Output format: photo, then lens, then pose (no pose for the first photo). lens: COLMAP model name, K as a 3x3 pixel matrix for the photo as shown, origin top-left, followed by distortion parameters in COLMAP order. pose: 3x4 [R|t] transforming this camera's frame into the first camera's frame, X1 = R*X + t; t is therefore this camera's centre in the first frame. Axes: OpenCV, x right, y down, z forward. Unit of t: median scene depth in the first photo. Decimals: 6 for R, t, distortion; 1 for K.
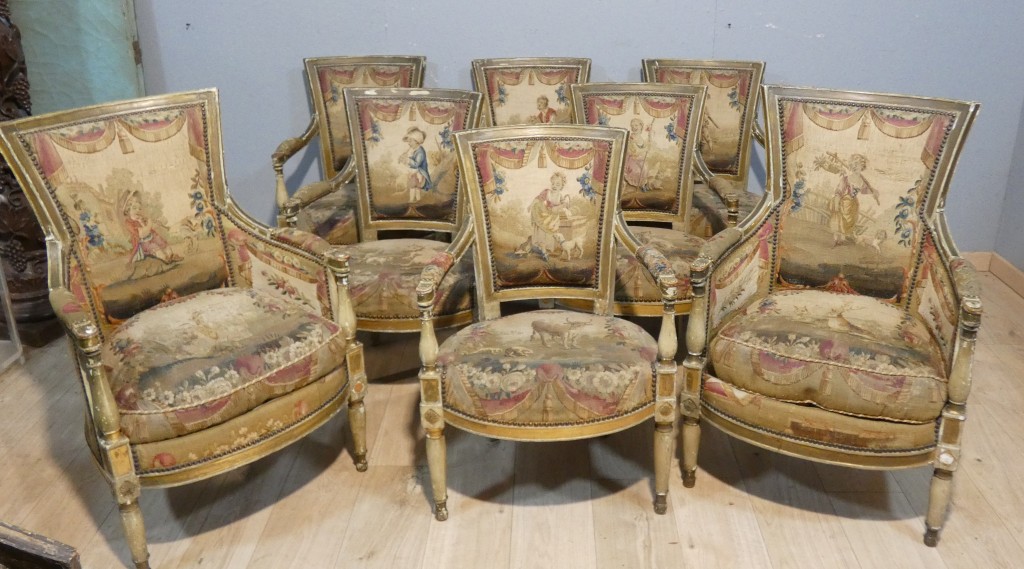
lens RADIAL K [[866.0, 0, 536.4], [0, 866.0, 257.5], [0, 0, 1]] dist [-0.008886, -0.000249]
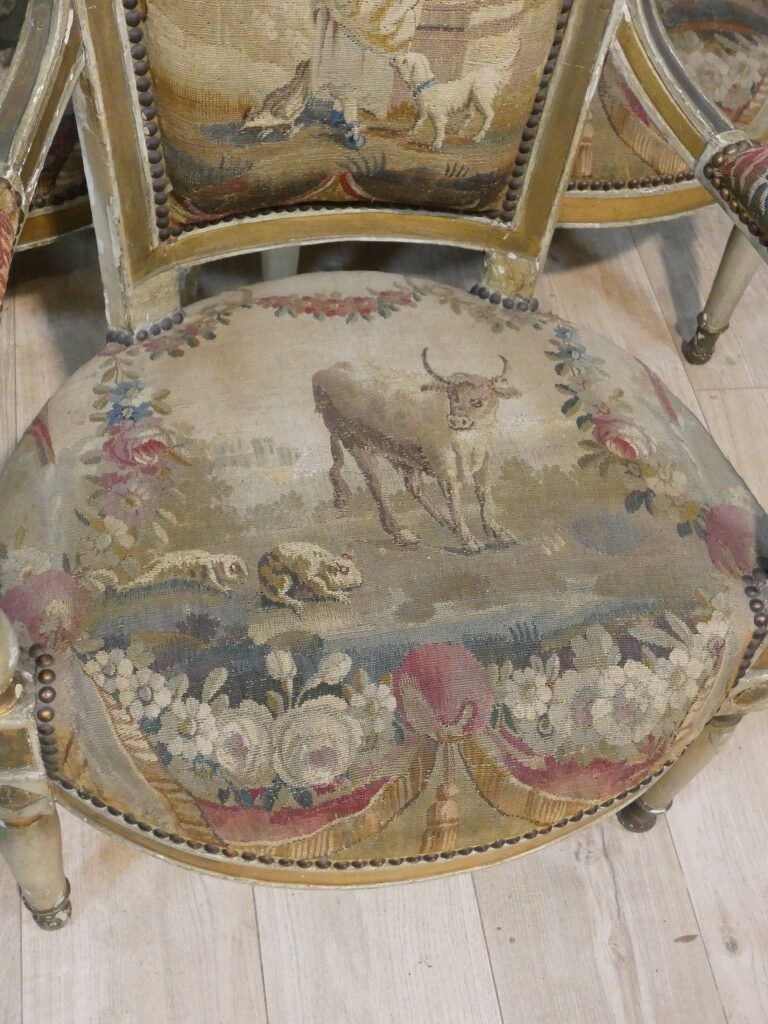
lens RADIAL K [[1269.7, 0, 381.5], [0, 1269.7, 515.8], [0, 0, 1]] dist [0.044503, -0.047492]
pose [[0.975668, -0.068712, 0.208210, -0.061020], [-0.057434, 0.836371, 0.545147, -0.100108], [-0.211599, -0.543840, 0.812074, 0.511890]]
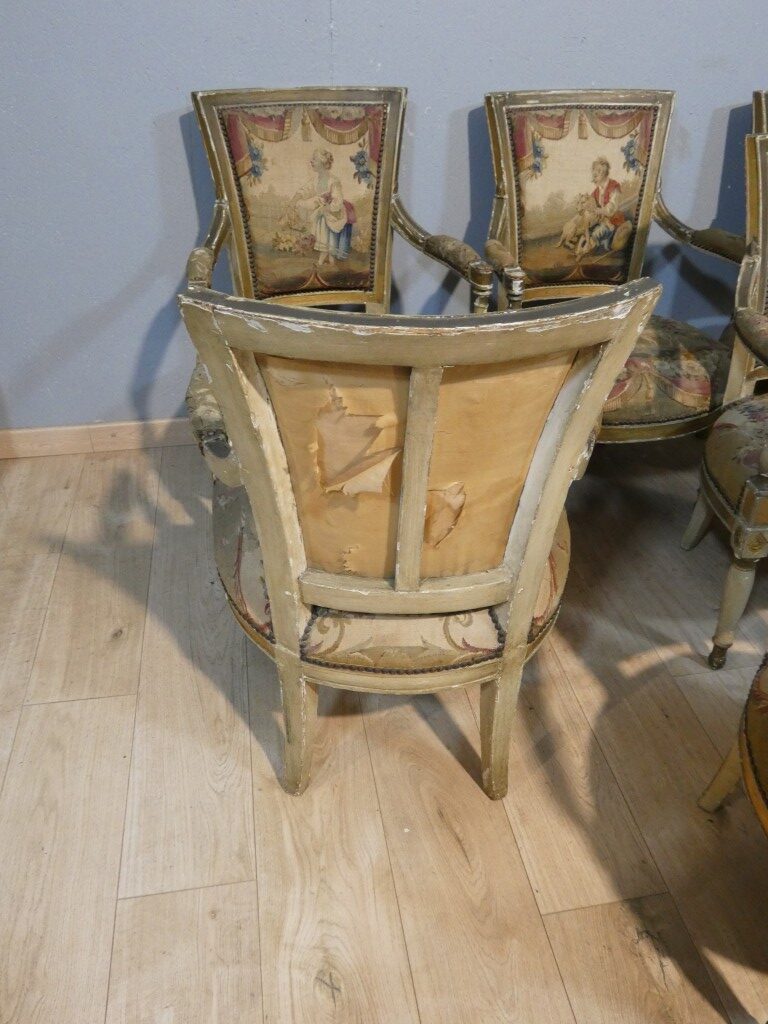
lens RADIAL K [[783.6, 0, 384.7], [0, 783.6, 521.2], [0, 0, 1]] dist [-0.011689, -0.003649]
pose [[0.983219, -0.093449, 0.156680, -0.302620], [0.050729, 0.965020, 0.257223, -0.109631], [-0.175237, -0.244958, 0.953566, 0.541888]]
